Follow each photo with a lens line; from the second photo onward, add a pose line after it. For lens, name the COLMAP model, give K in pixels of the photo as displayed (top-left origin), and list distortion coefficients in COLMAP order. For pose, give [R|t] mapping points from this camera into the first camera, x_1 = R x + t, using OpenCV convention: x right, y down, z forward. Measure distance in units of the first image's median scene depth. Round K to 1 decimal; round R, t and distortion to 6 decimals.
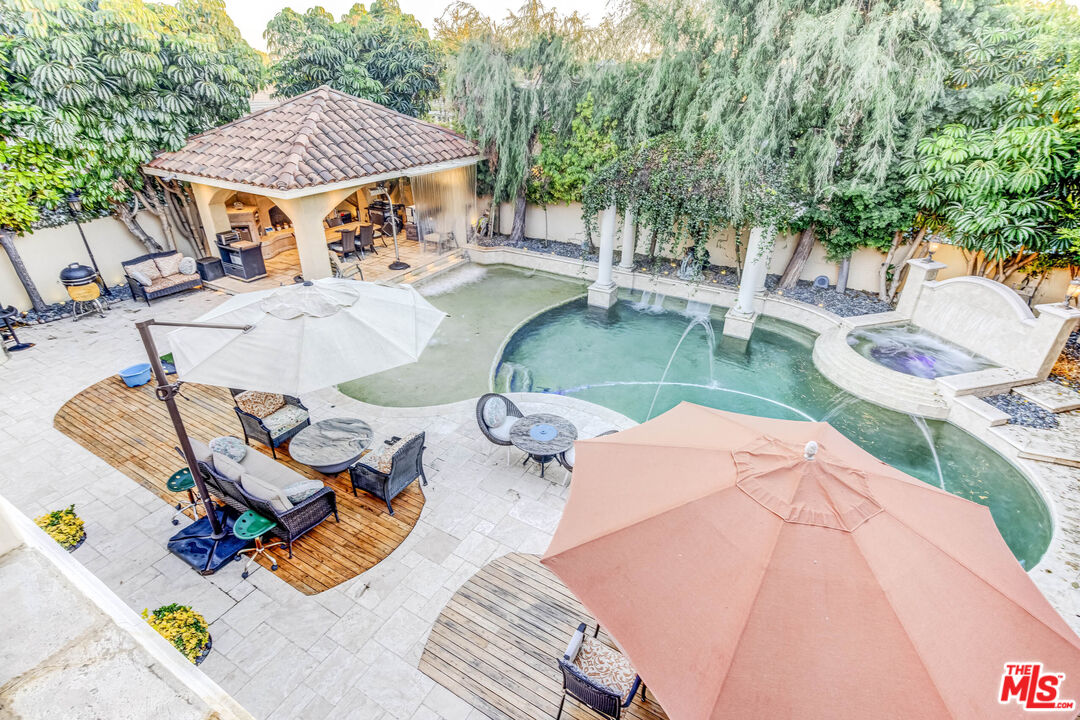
lens RADIAL K [[548.9, 0, 539.7], [0, 548.9, 359.4], [0, 0, 1]] dist [0.003835, 0.001303]
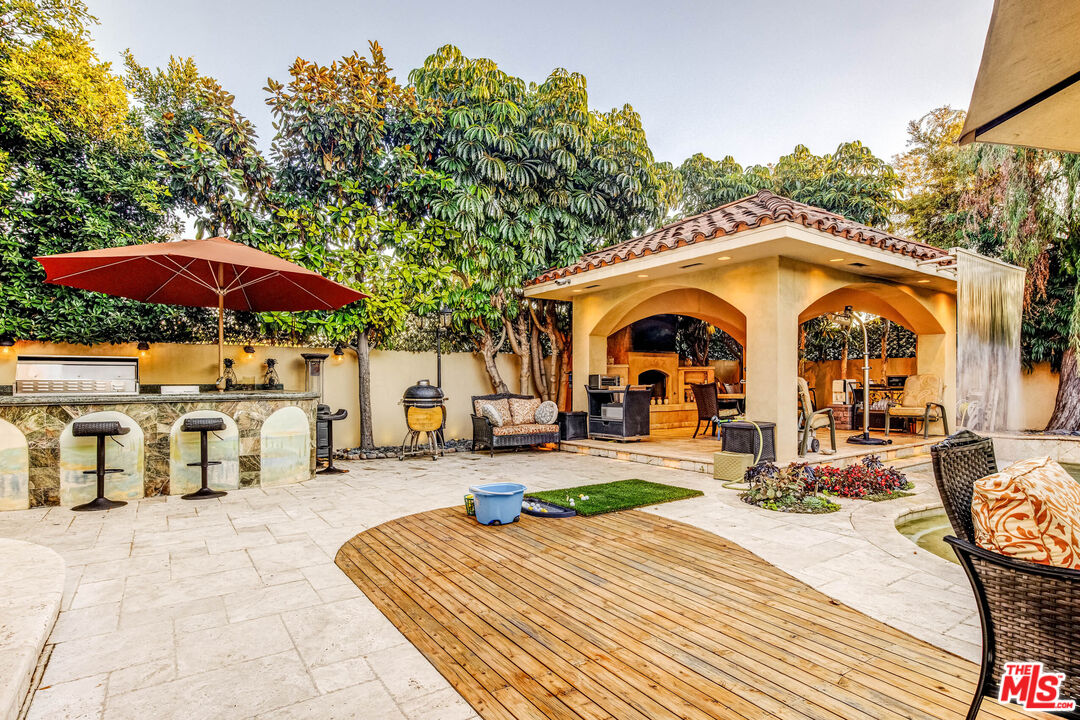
lens RADIAL K [[548.9, 0, 532.3], [0, 548.9, 381.2], [0, 0, 1]] dist [0.003835, 0.001303]
pose [[0.908101, -0.006711, -0.418698, -0.517187], [-0.193793, 0.879621, -0.434409, 0.138537], [0.371211, 0.475628, 0.797484, 0.595729]]
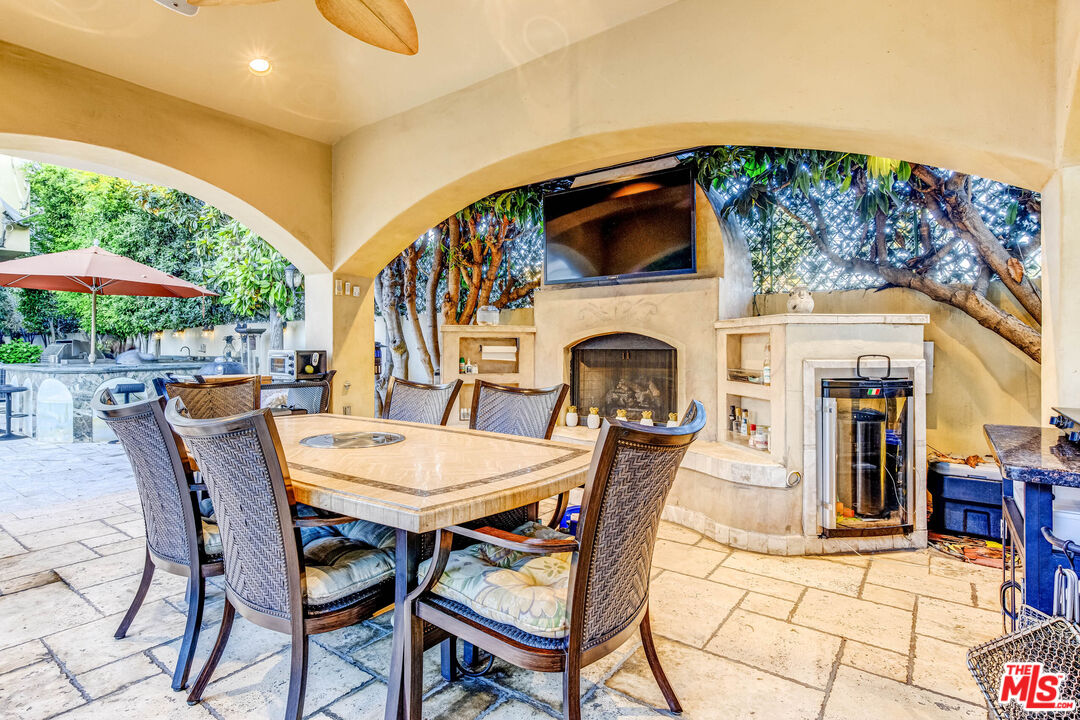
lens RADIAL K [[548.9, 0, 554.1], [0, 548.9, 344.2], [0, 0, 1]] dist [0.003835, 0.001303]
pose [[-0.081040, -0.002761, -0.996707, -0.315494], [-0.476990, 0.878156, 0.036350, -0.491079], [0.875164, 0.478366, -0.072483, 1.709892]]
